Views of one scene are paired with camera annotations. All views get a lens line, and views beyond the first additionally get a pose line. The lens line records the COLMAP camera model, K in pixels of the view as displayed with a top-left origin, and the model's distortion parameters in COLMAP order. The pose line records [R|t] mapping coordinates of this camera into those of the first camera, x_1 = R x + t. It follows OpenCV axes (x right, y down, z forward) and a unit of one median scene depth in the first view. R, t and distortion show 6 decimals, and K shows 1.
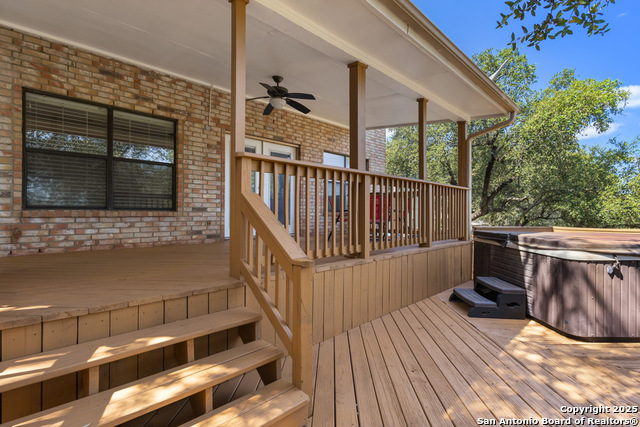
lens RADIAL K [[298.6, 0, 320.3], [0, 298.6, 215.0], [0, 0, 1]] dist [0.001725, -0.000330]
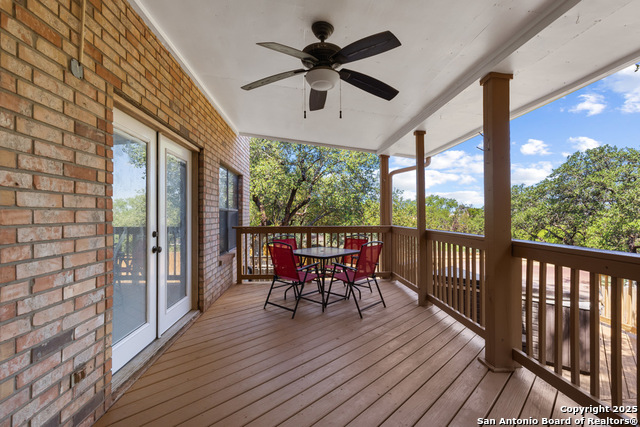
lens RADIAL K [[298.6, 0, 323.0], [0, 298.6, 214.4], [0, 0, 1]] dist [0.001725, -0.000330]
pose [[0.635976, -0.003045, 0.771703, -0.456097], [0.005364, 0.999986, -0.000475, -0.140667], [-0.771690, 0.004441, 0.635983, 0.610002]]
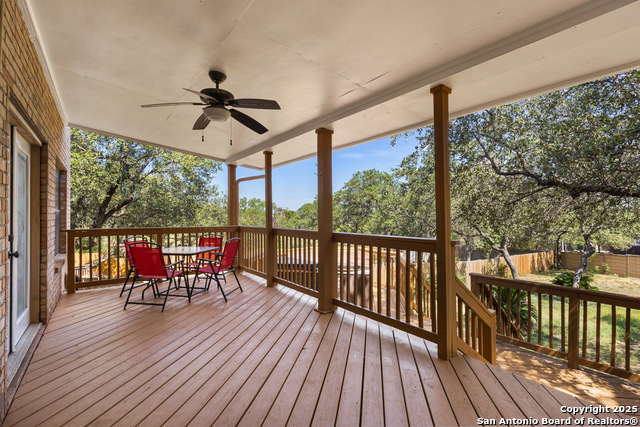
lens RADIAL K [[298.6, 0, 319.0], [0, 298.6, 214.1], [0, 0, 1]] dist [0.001725, -0.000330]
pose [[0.110081, 0.003651, 0.993916, -0.665766], [0.003687, 0.999985, -0.004082, -0.141874], [-0.993916, 0.004114, 0.110066, 0.629447]]
